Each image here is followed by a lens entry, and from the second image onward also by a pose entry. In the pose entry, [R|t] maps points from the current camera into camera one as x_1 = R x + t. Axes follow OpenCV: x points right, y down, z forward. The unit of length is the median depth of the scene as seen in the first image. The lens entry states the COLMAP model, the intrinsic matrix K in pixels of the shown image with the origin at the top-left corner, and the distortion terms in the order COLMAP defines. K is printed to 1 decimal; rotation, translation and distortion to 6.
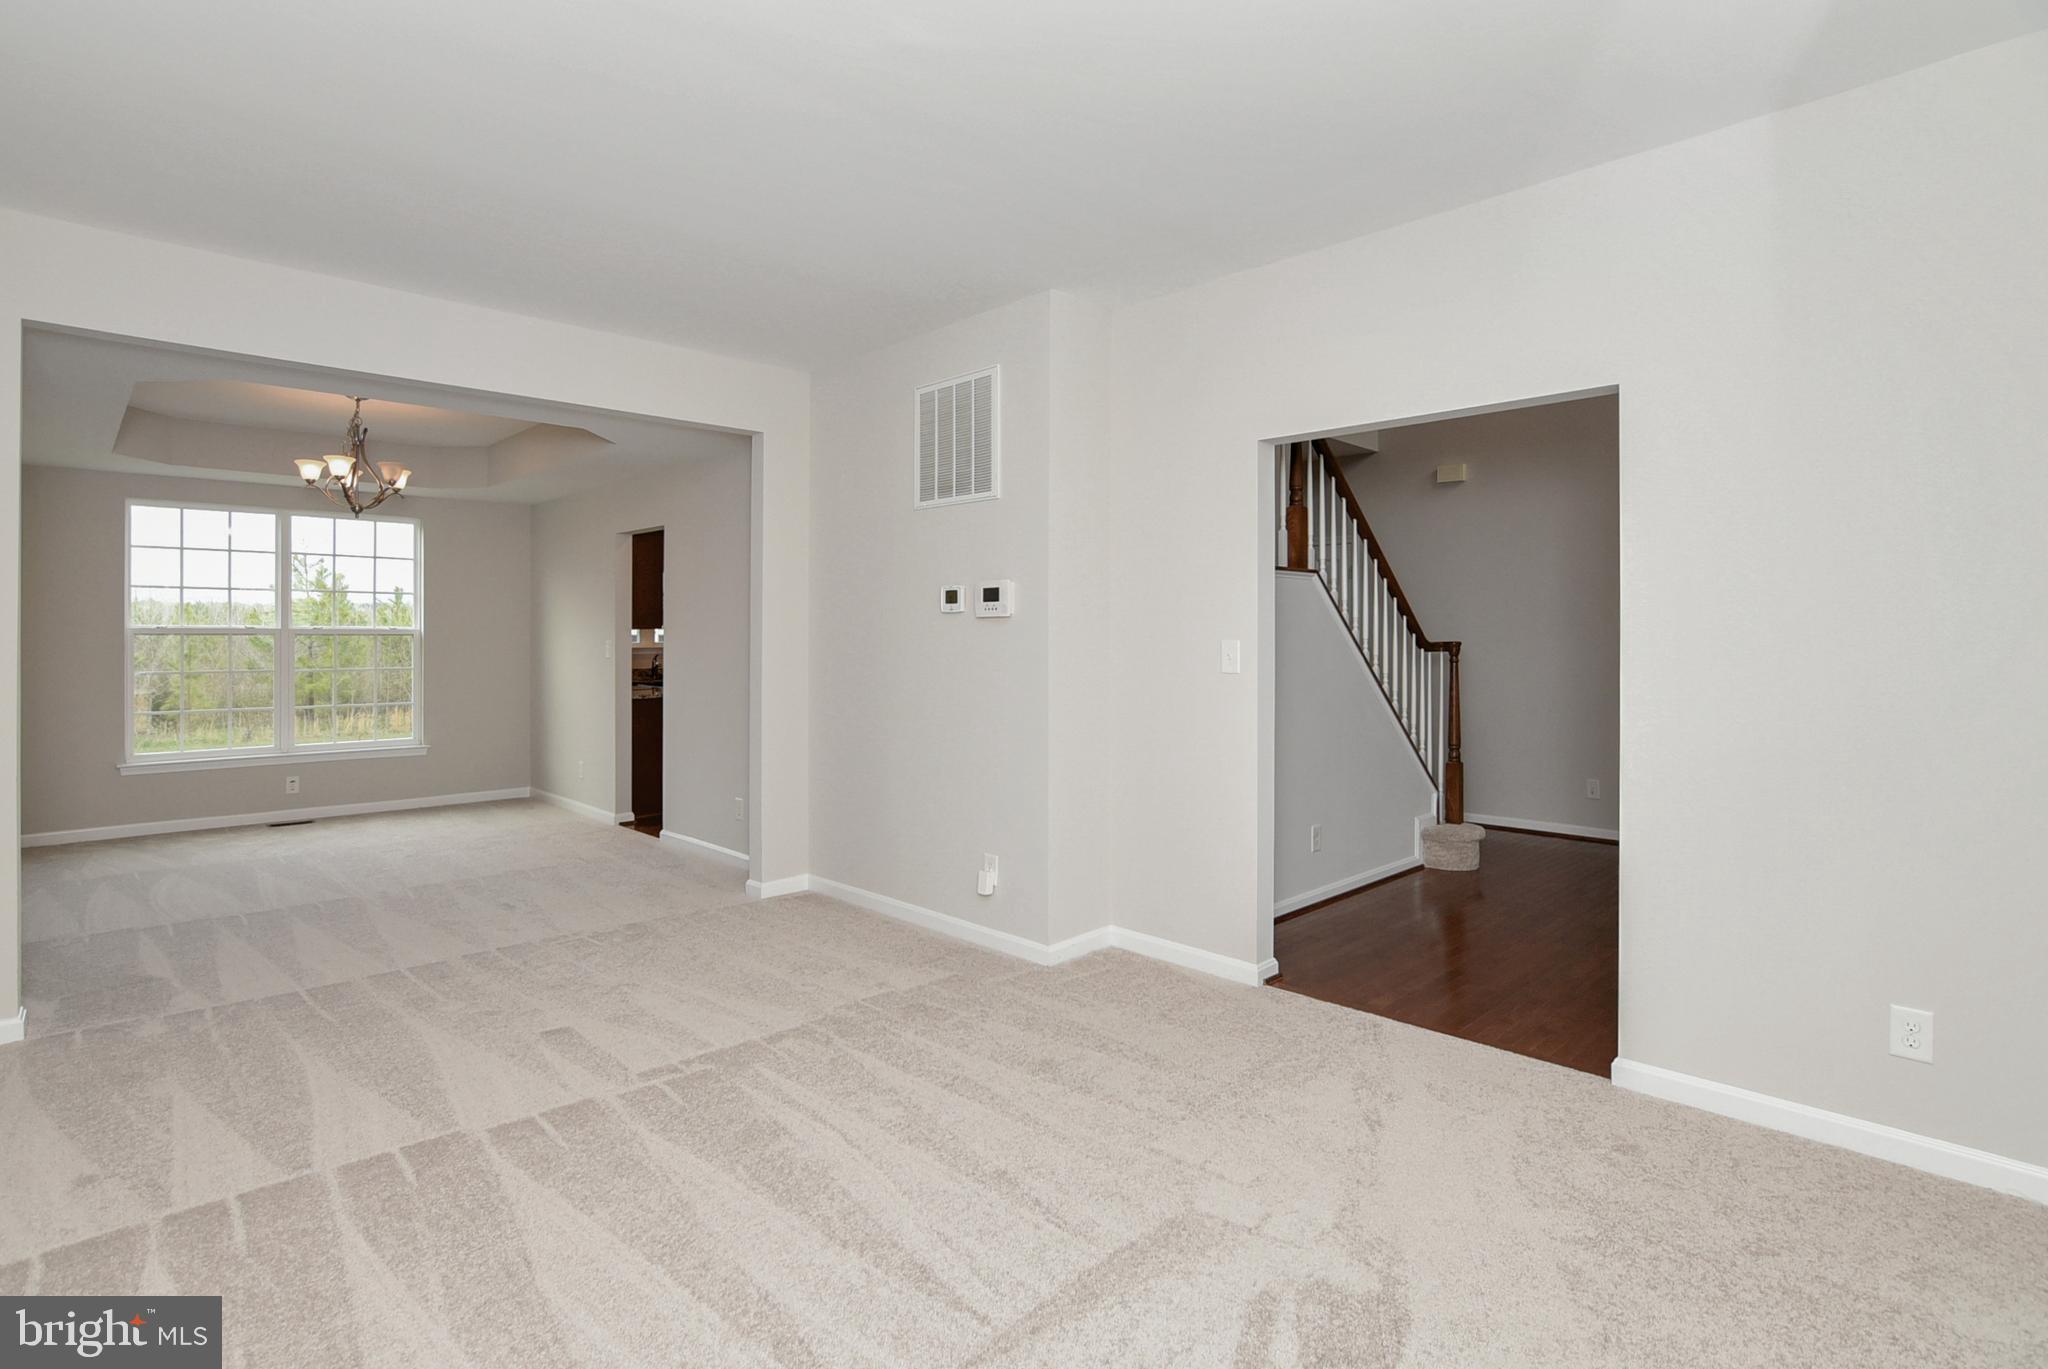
lens RADIAL K [[1008.1, 0, 1010.8], [0, 1008.1, 631.4], [0, 0, 1]] dist [-0.024579, 0.005462]
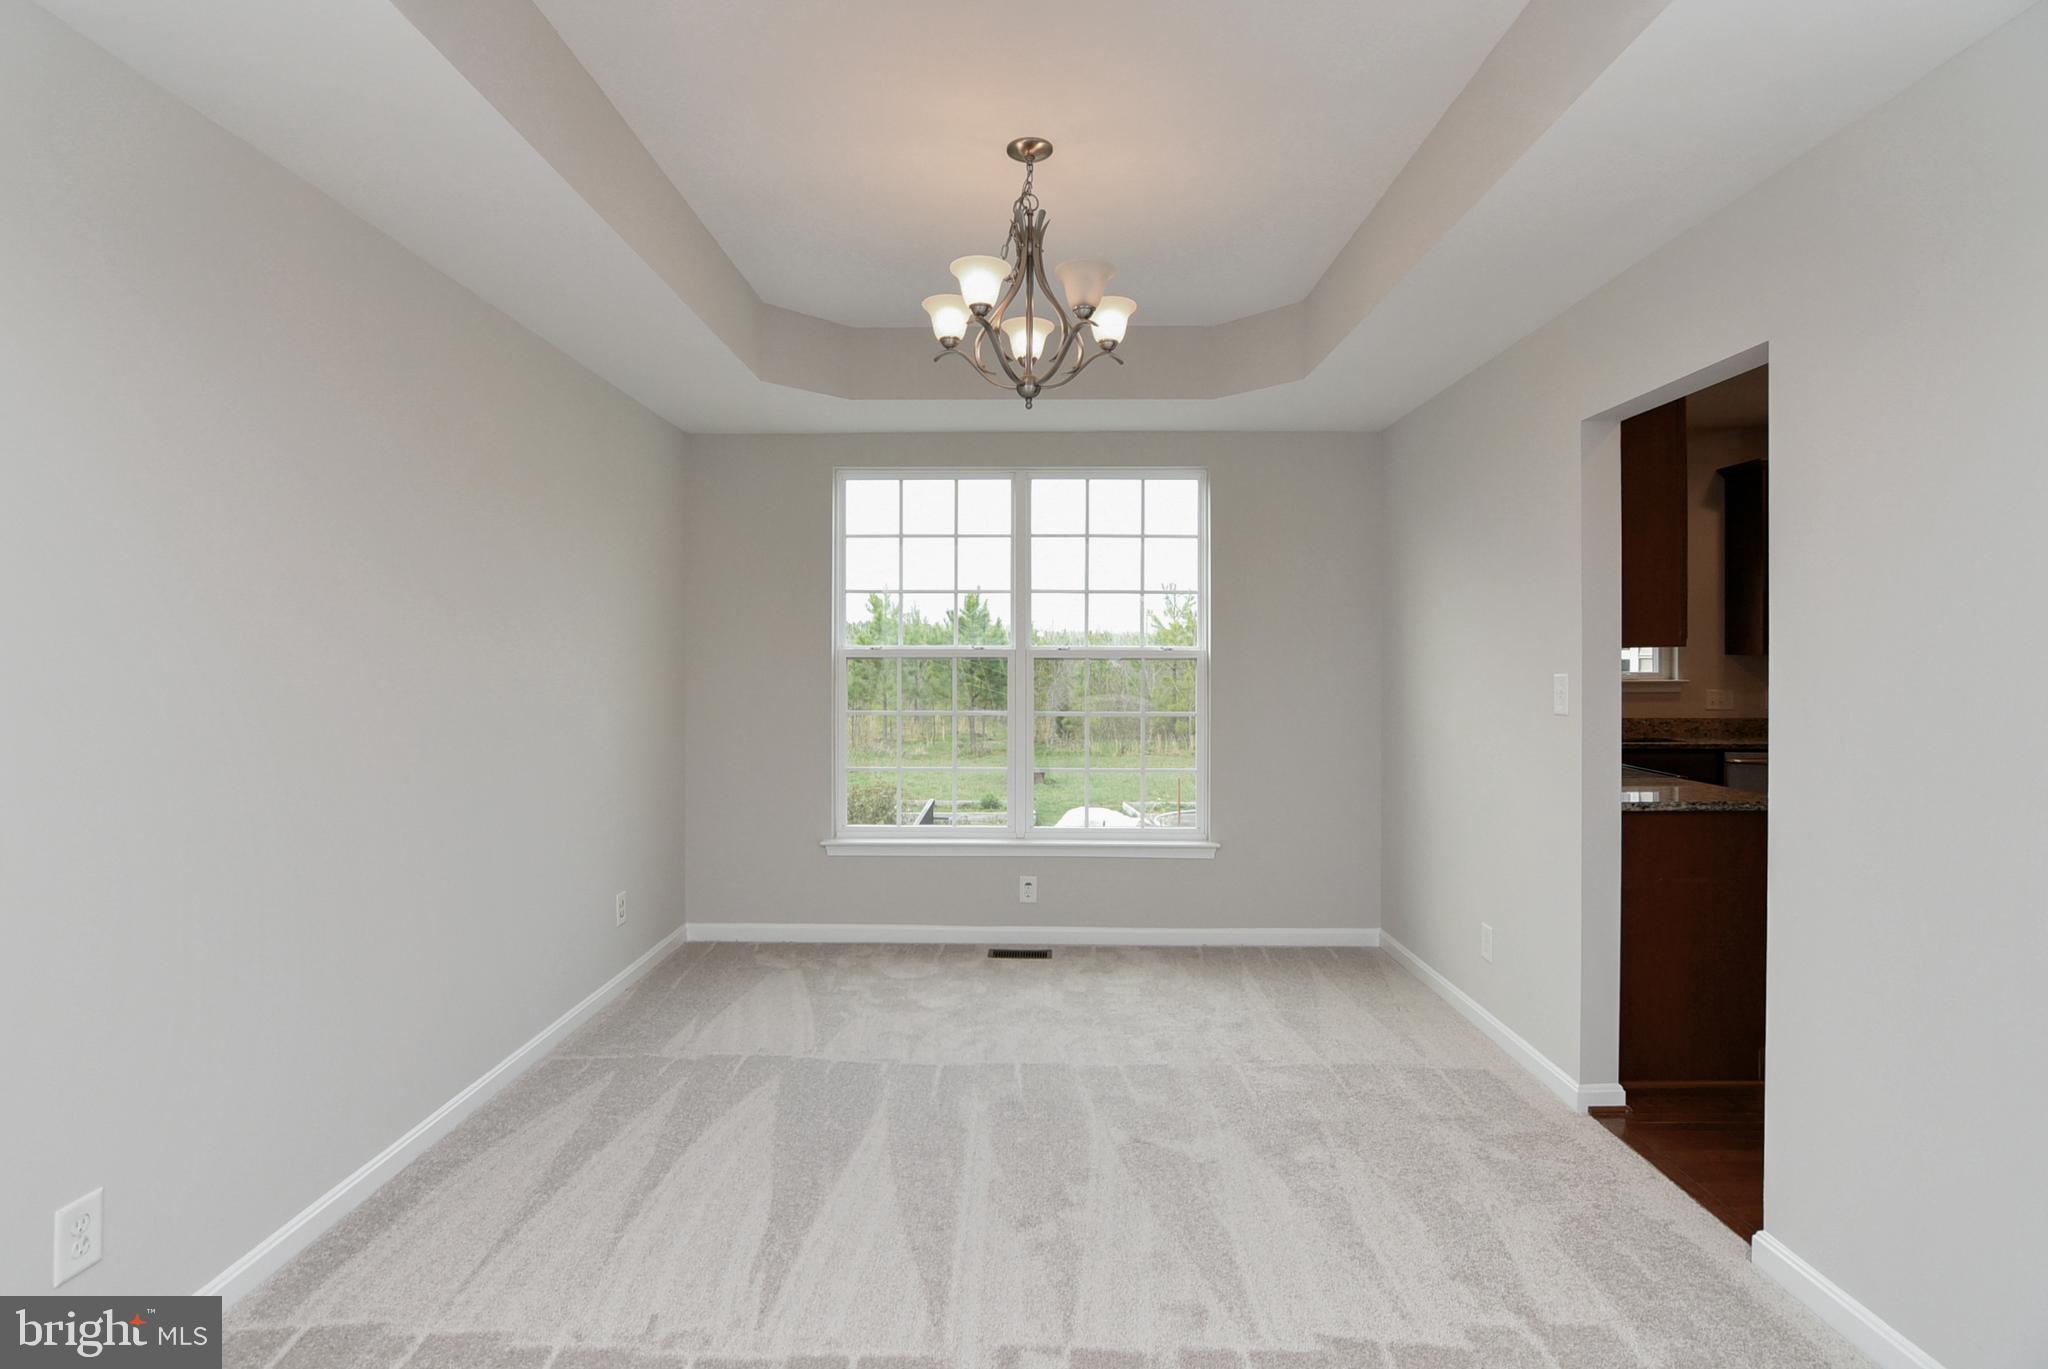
lens RADIAL K [[1008.1, 0, 1010.6], [0, 1008.1, 669.0], [0, 0, 1]] dist [-0.024579, 0.005462]
pose [[0.704252, 0.006898, -0.709917, -0.243082], [0.003826, 0.999901, 0.013511, 0.000961], [0.709940, -0.012231, 0.704156, 0.490726]]
